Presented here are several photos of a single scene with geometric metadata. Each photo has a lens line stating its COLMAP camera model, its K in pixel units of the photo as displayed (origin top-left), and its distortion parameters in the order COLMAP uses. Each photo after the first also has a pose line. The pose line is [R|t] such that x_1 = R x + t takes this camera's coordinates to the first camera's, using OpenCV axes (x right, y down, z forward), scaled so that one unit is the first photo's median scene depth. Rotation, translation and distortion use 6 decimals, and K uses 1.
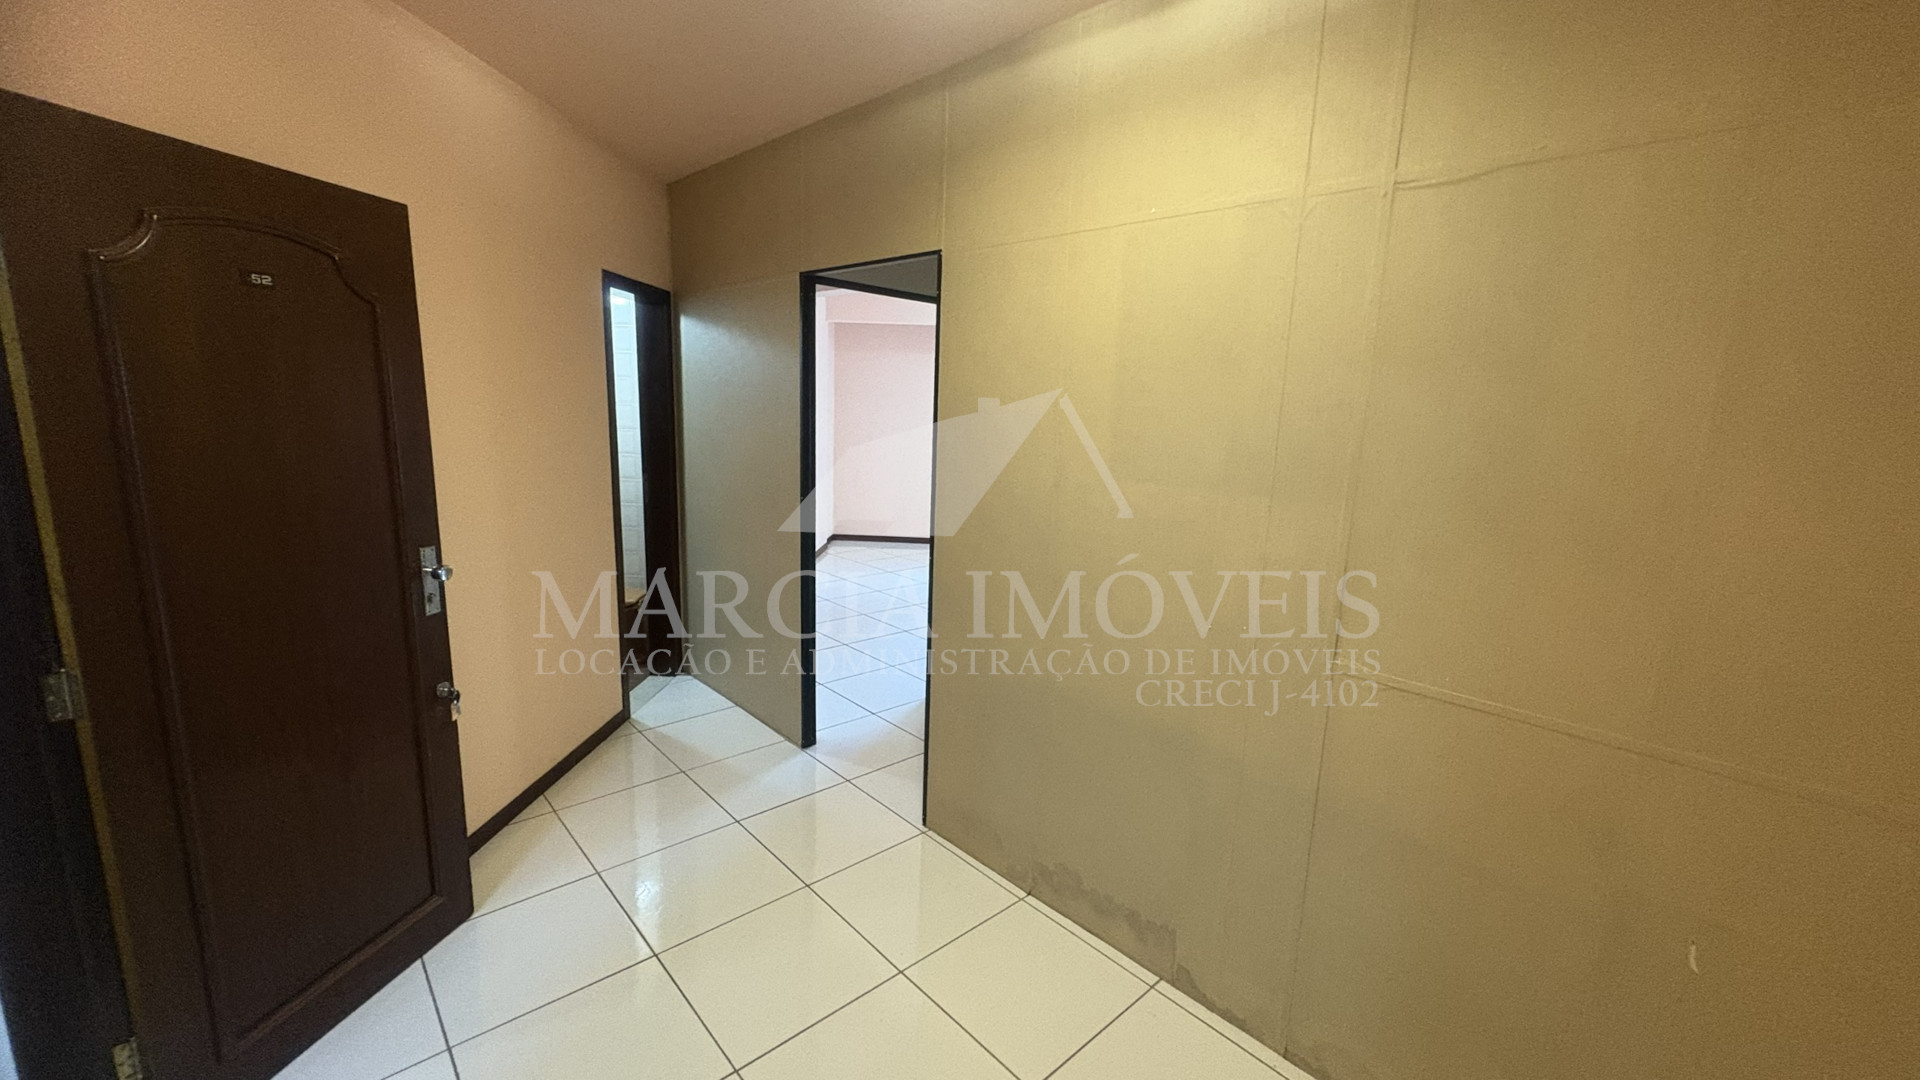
lens RADIAL K [[763.0, 0, 960.0], [0, 763.0, 540.0], [0, 0, 1]] dist [0.000505, -0.000036]
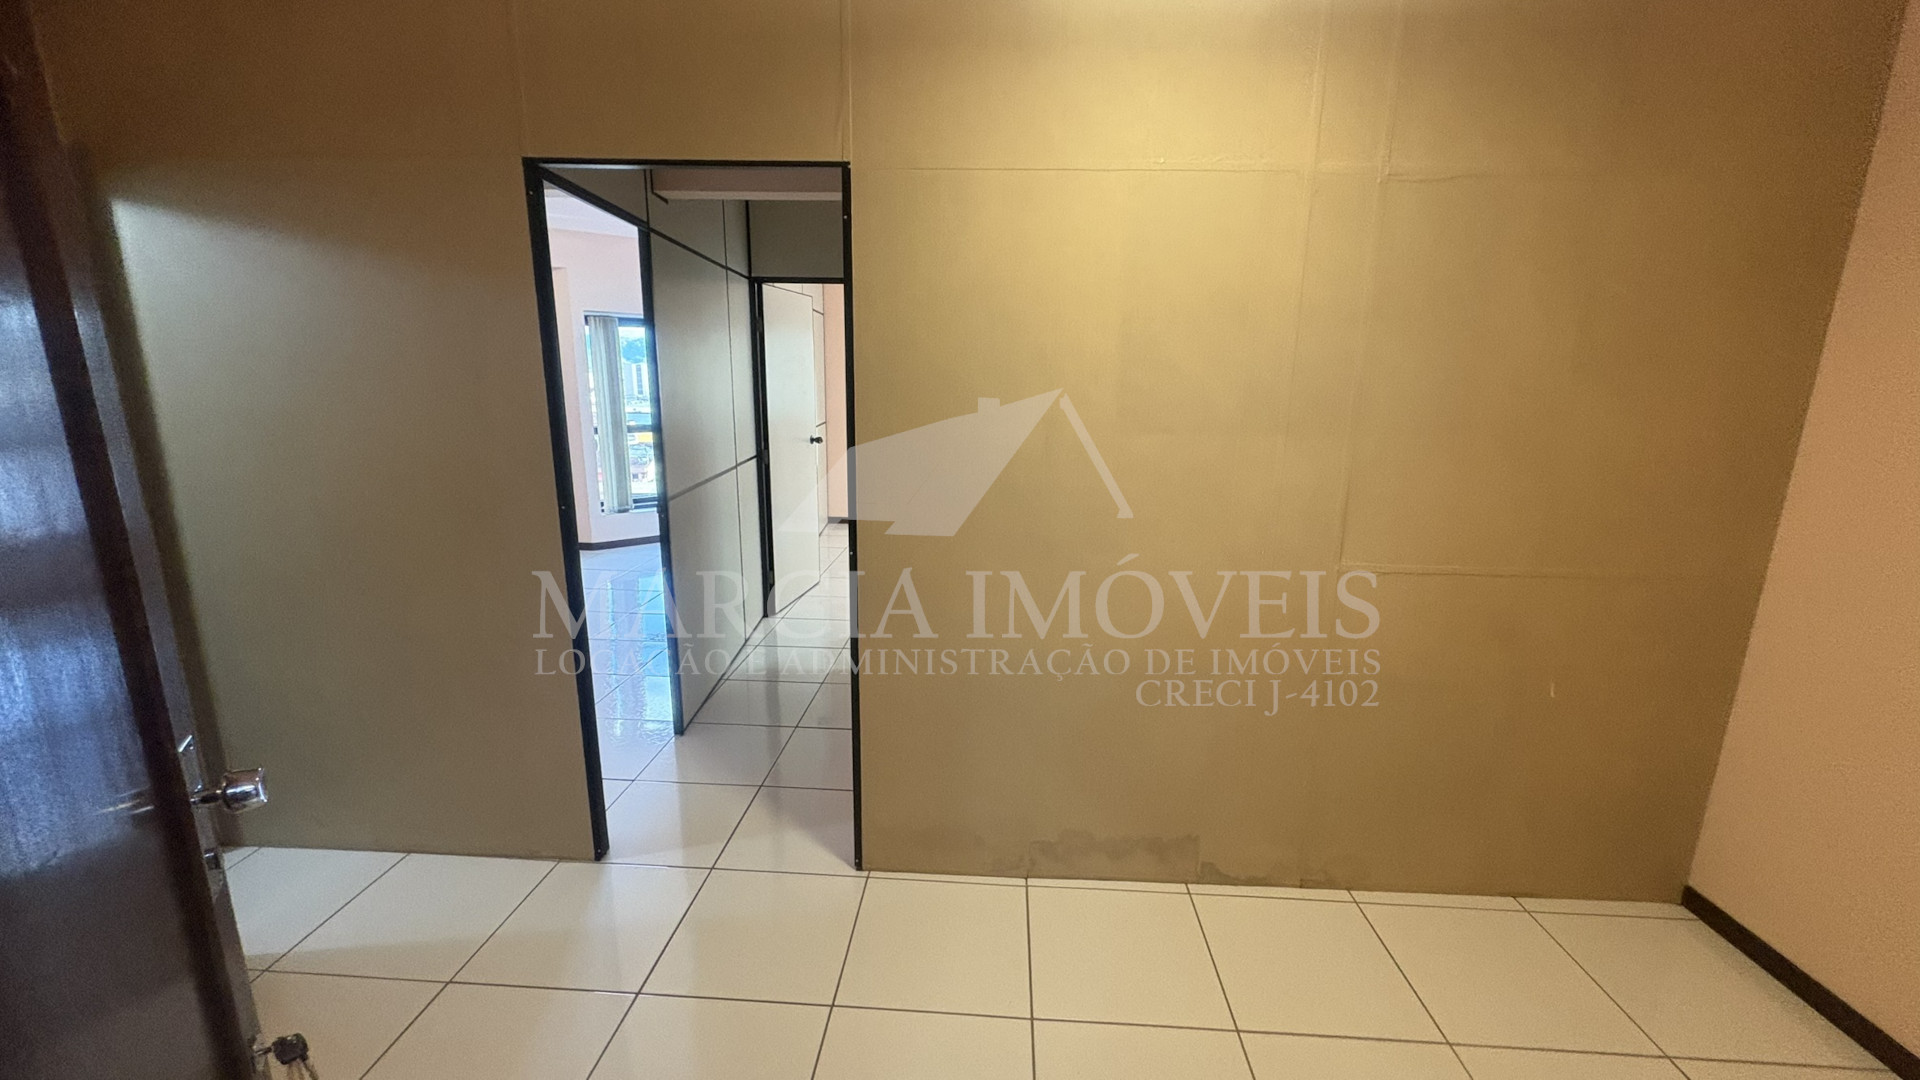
lens RADIAL K [[763.0, 0, 960.0], [0, 763.0, 540.0], [0, 0, 1]] dist [0.000505, -0.000036]
pose [[0.716084, -0.173305, 0.676158, -0.552871], [0.135962, 0.984764, 0.108413, -0.068427], [-0.684645, 0.014299, 0.728737, 0.362842]]
